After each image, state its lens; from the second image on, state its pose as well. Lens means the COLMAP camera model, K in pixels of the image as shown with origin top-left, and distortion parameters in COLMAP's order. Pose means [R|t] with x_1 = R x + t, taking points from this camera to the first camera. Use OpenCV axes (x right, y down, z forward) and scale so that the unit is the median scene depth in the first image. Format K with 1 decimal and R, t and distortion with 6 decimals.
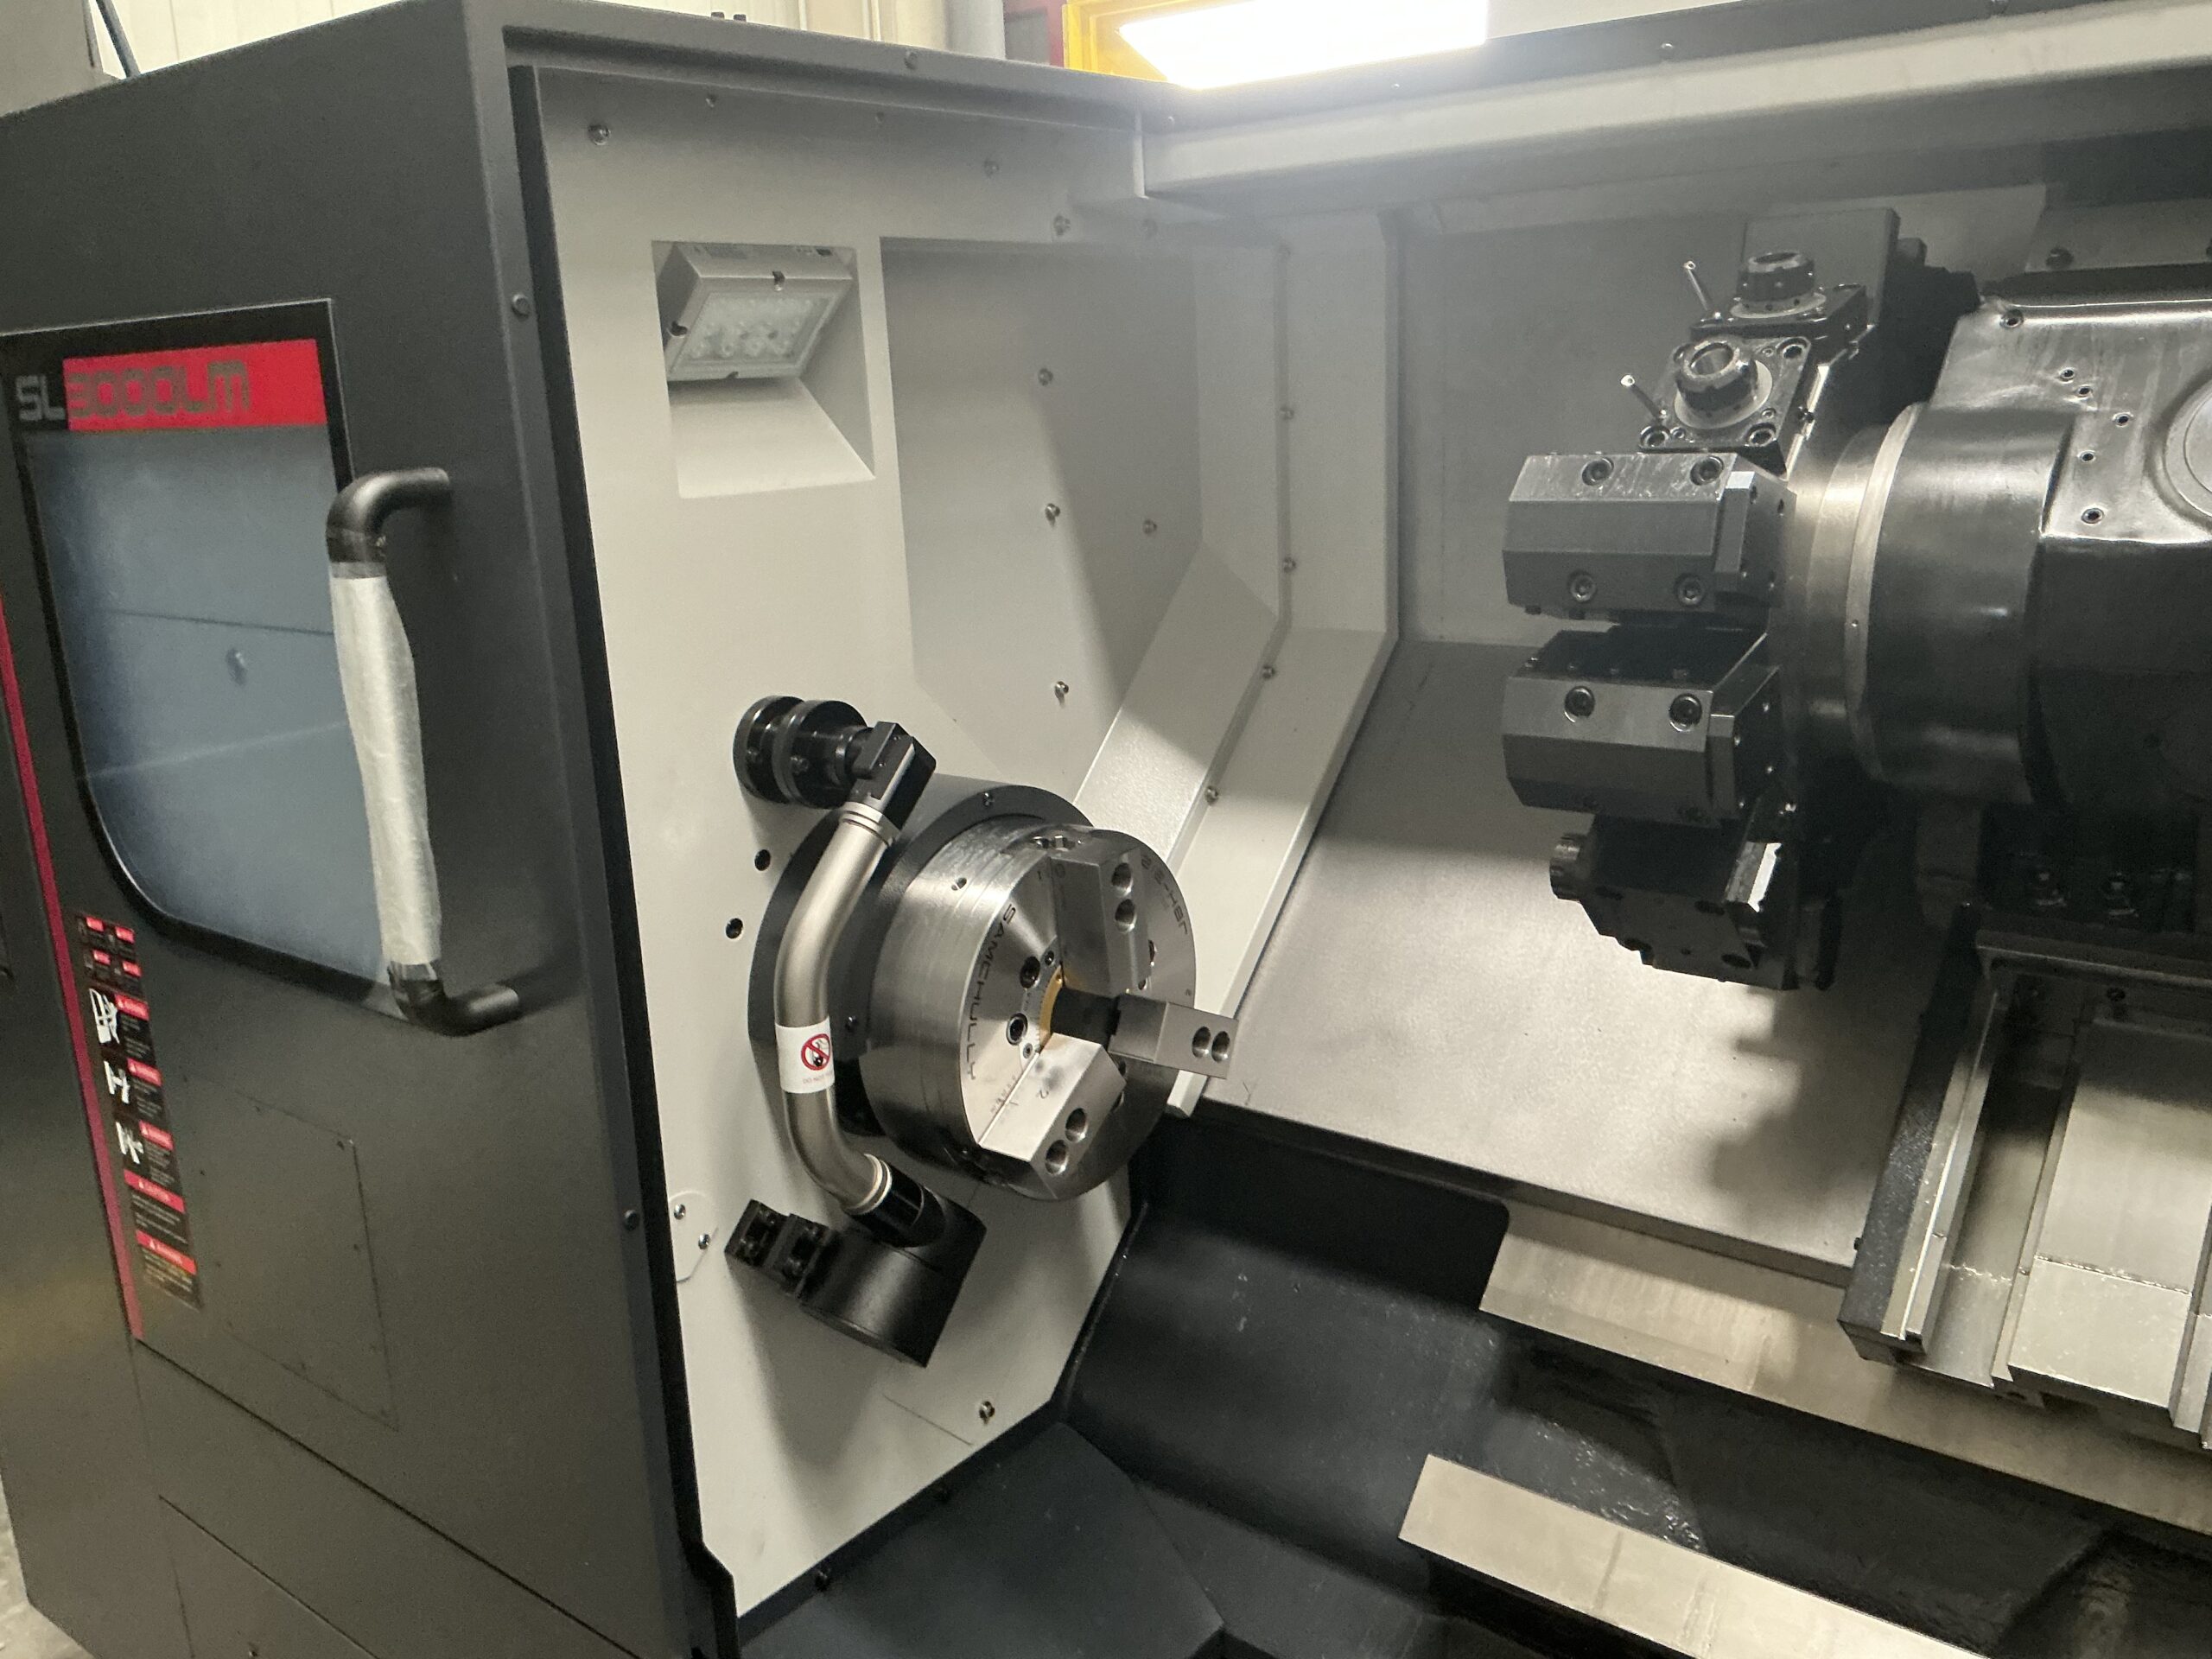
lens RADIAL K [[1829.5, 0, 1100.6], [0, 1829.5, 824.7], [0, 0, 1]] dist [0.109940, -0.197740]
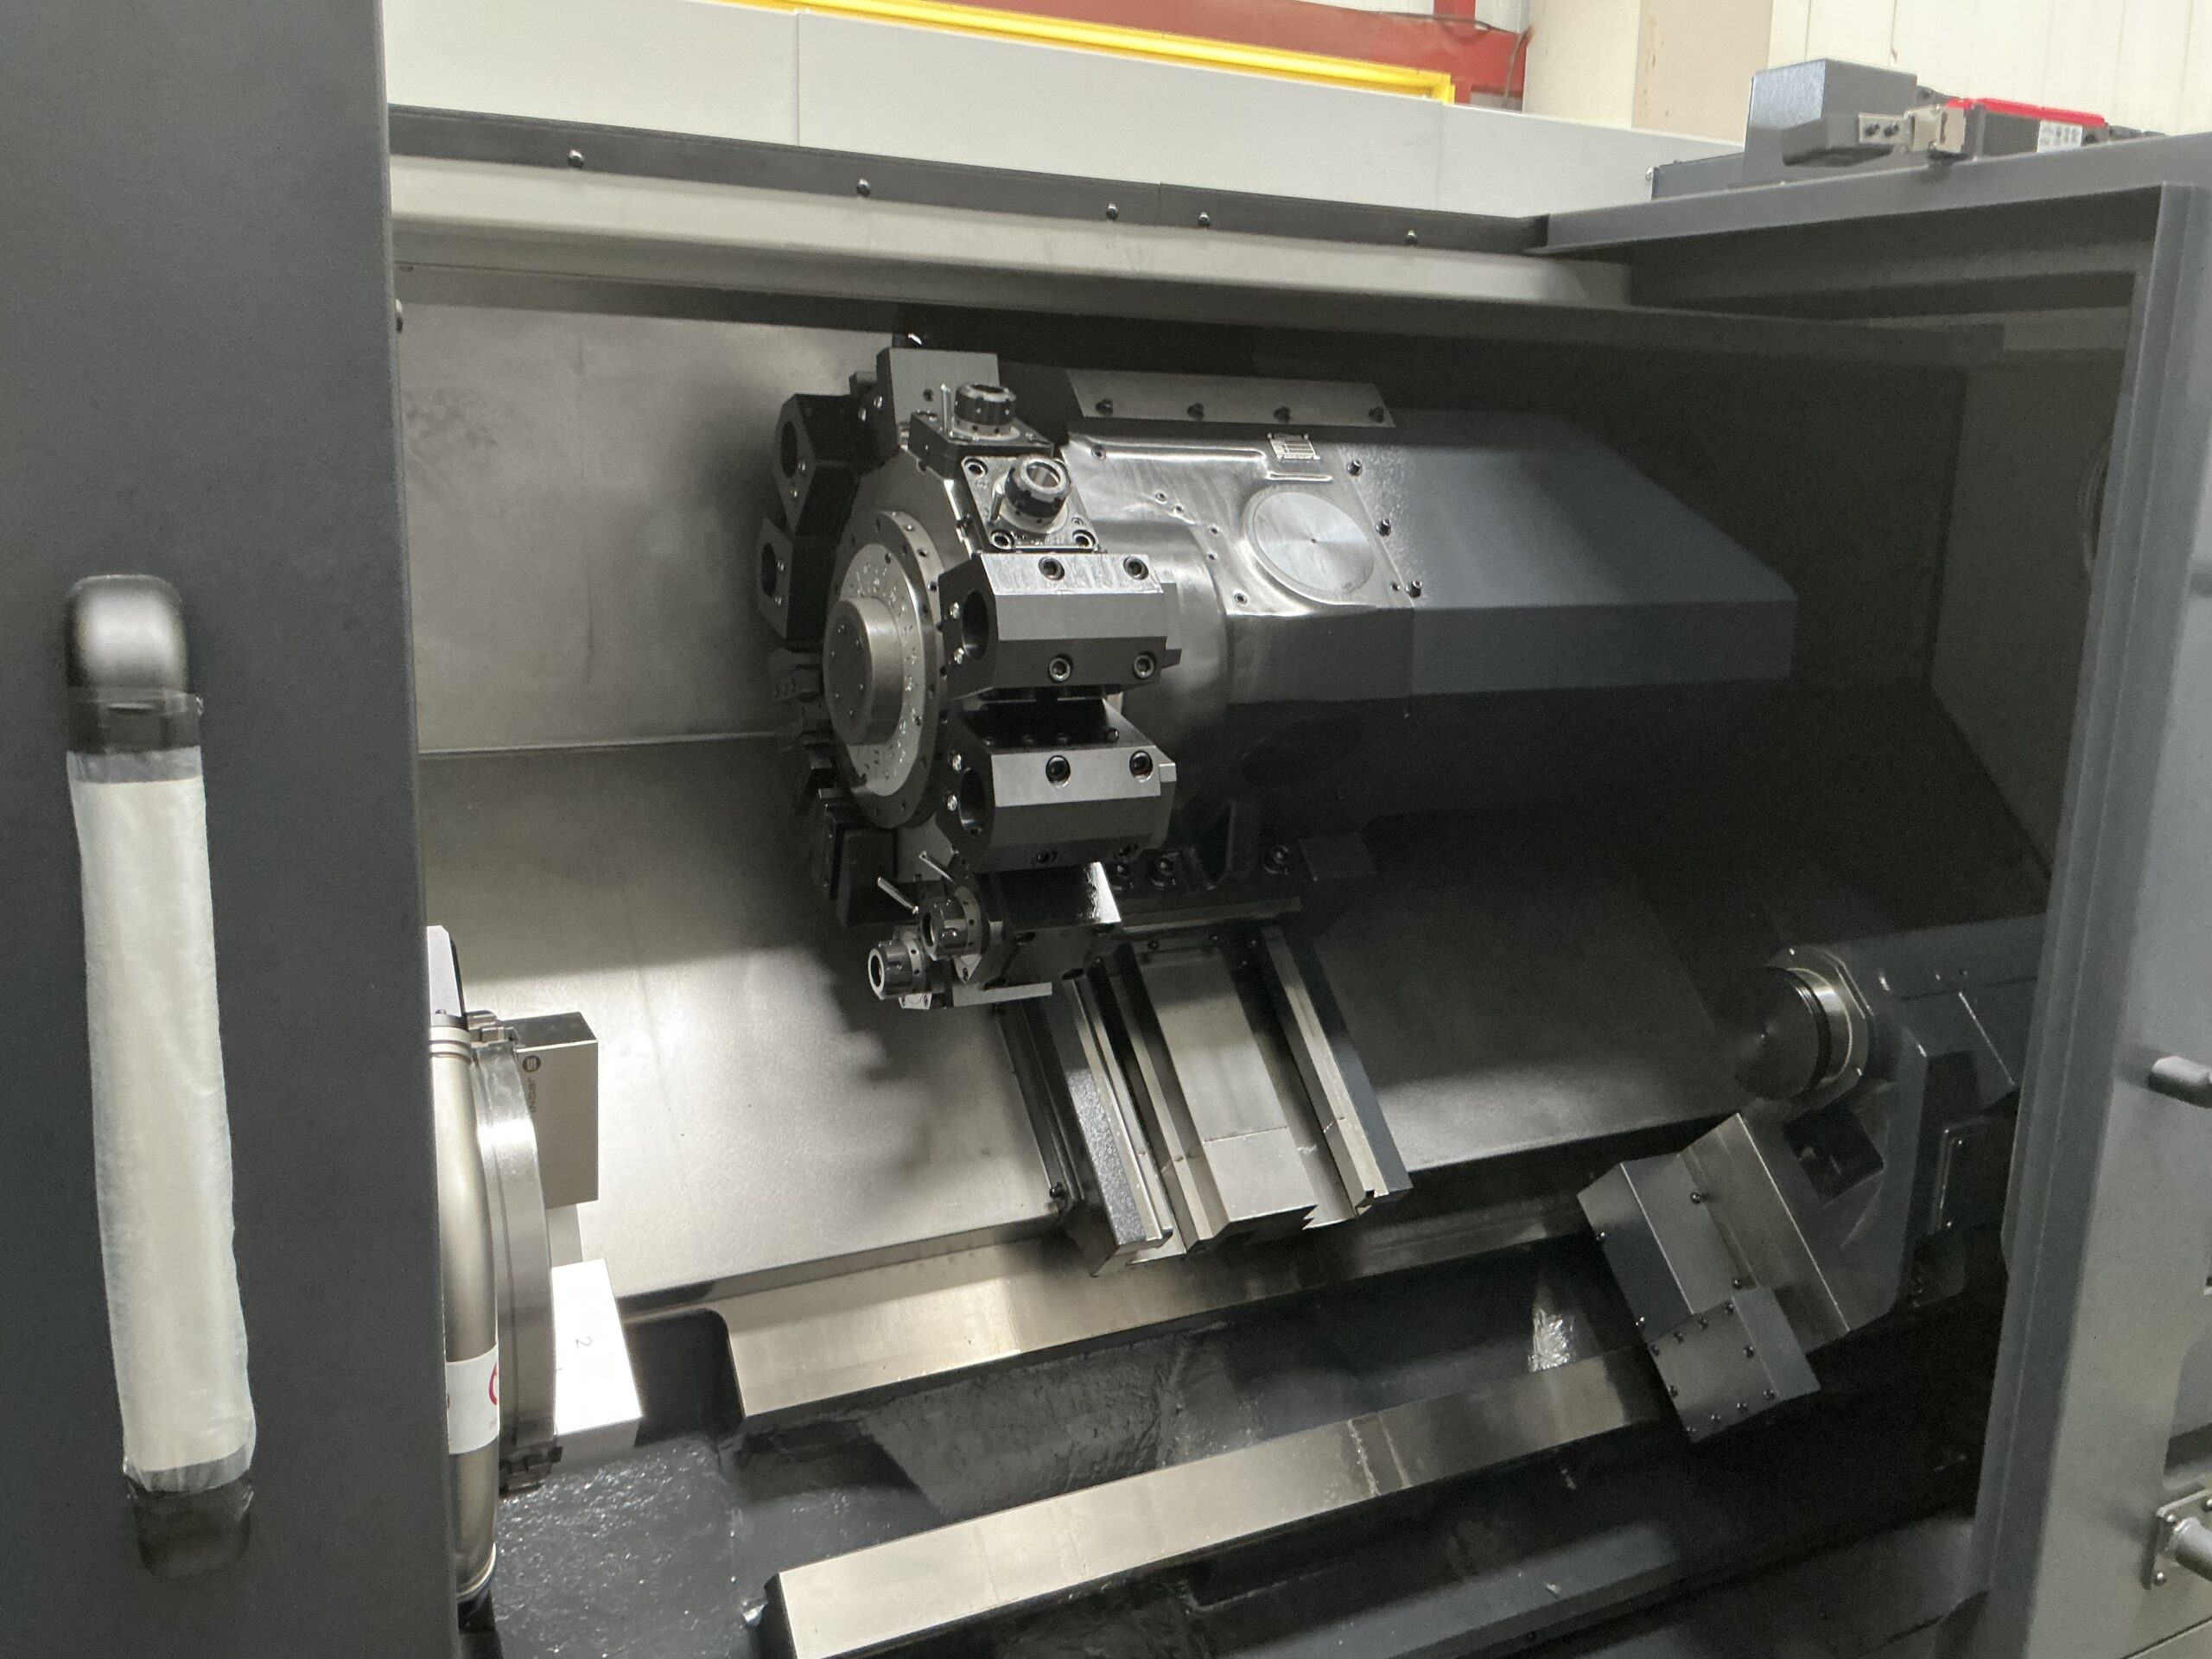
lens RADIAL K [[1829.5, 0, 1107.4], [0, 1829.5, 817.0], [0, 0, 1]] dist [0.109940, -0.197740]
pose [[0.399168, -0.129287, 0.907717, -0.651058], [0.173471, 0.982777, 0.063695, -0.089907], [-0.900318, 0.132038, 0.414720, 0.439741]]
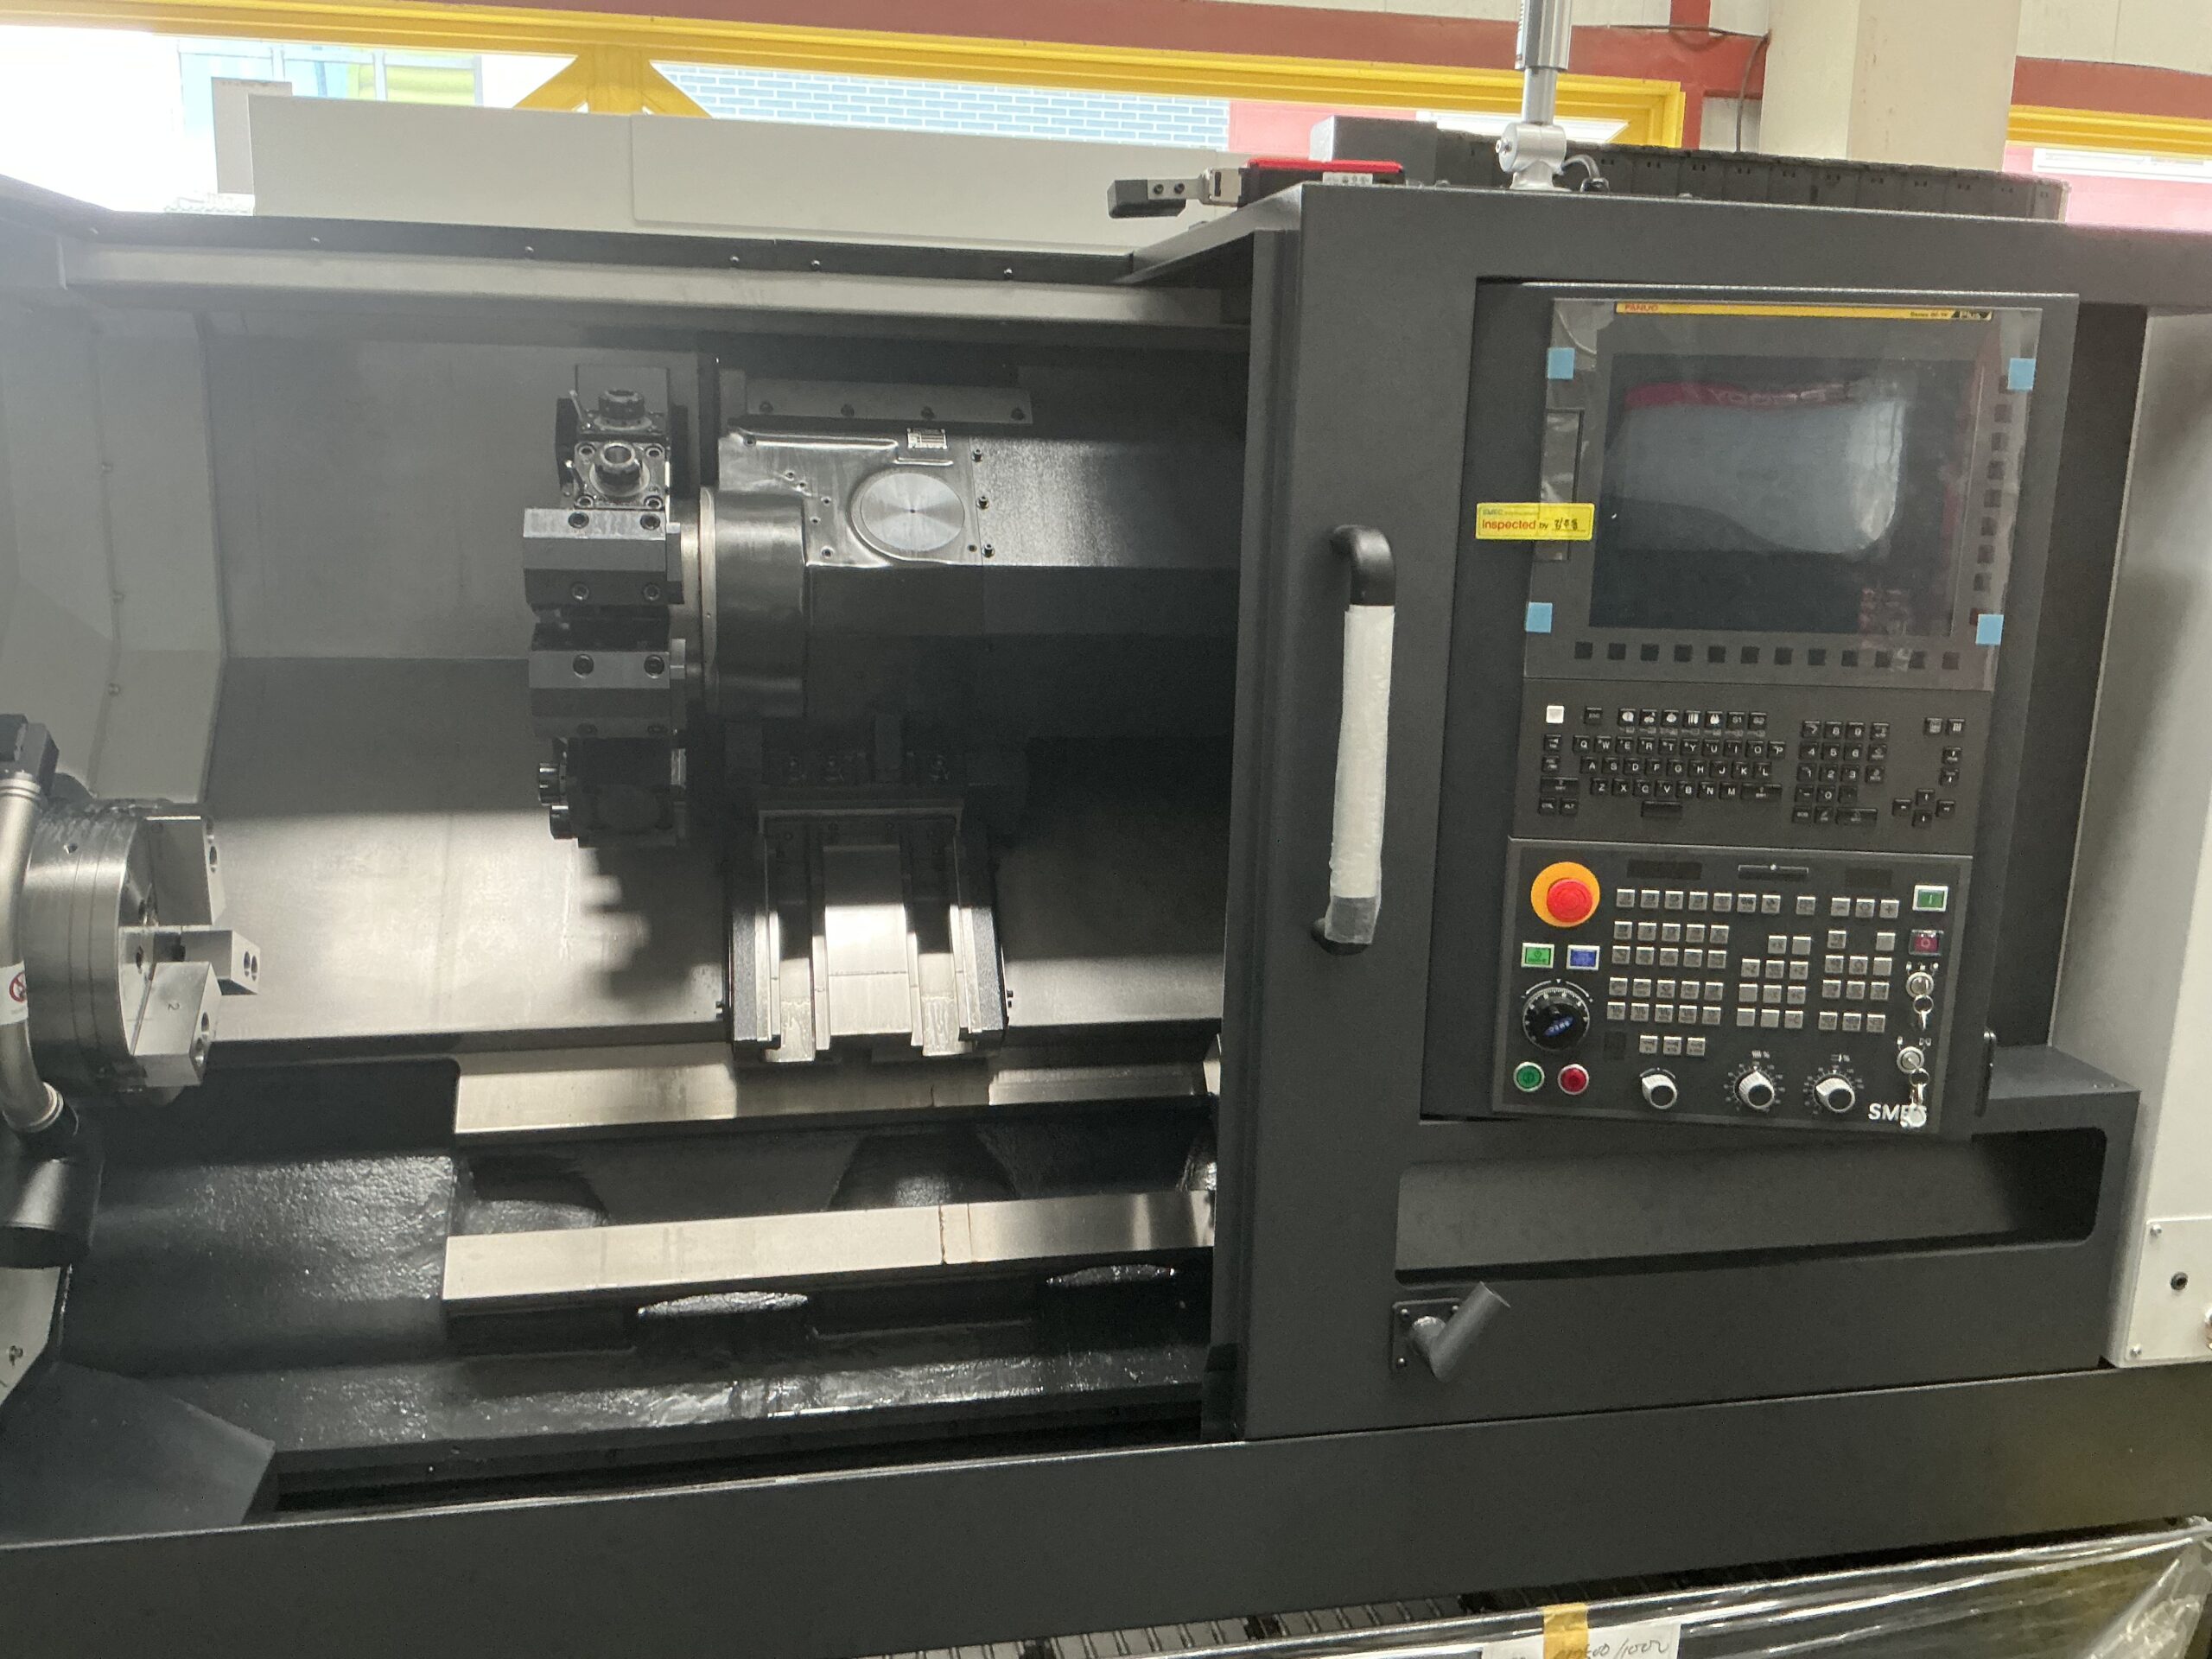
lens RADIAL K [[1829.5, 0, 1119.4], [0, 1829.5, 819.2], [0, 0, 1]] dist [0.109940, -0.197740]
pose [[0.637359, -0.098598, 0.764233, -0.580397], [0.131203, 0.991184, 0.018456, 0.083232], [-0.759315, 0.088506, 0.644677, -0.311411]]
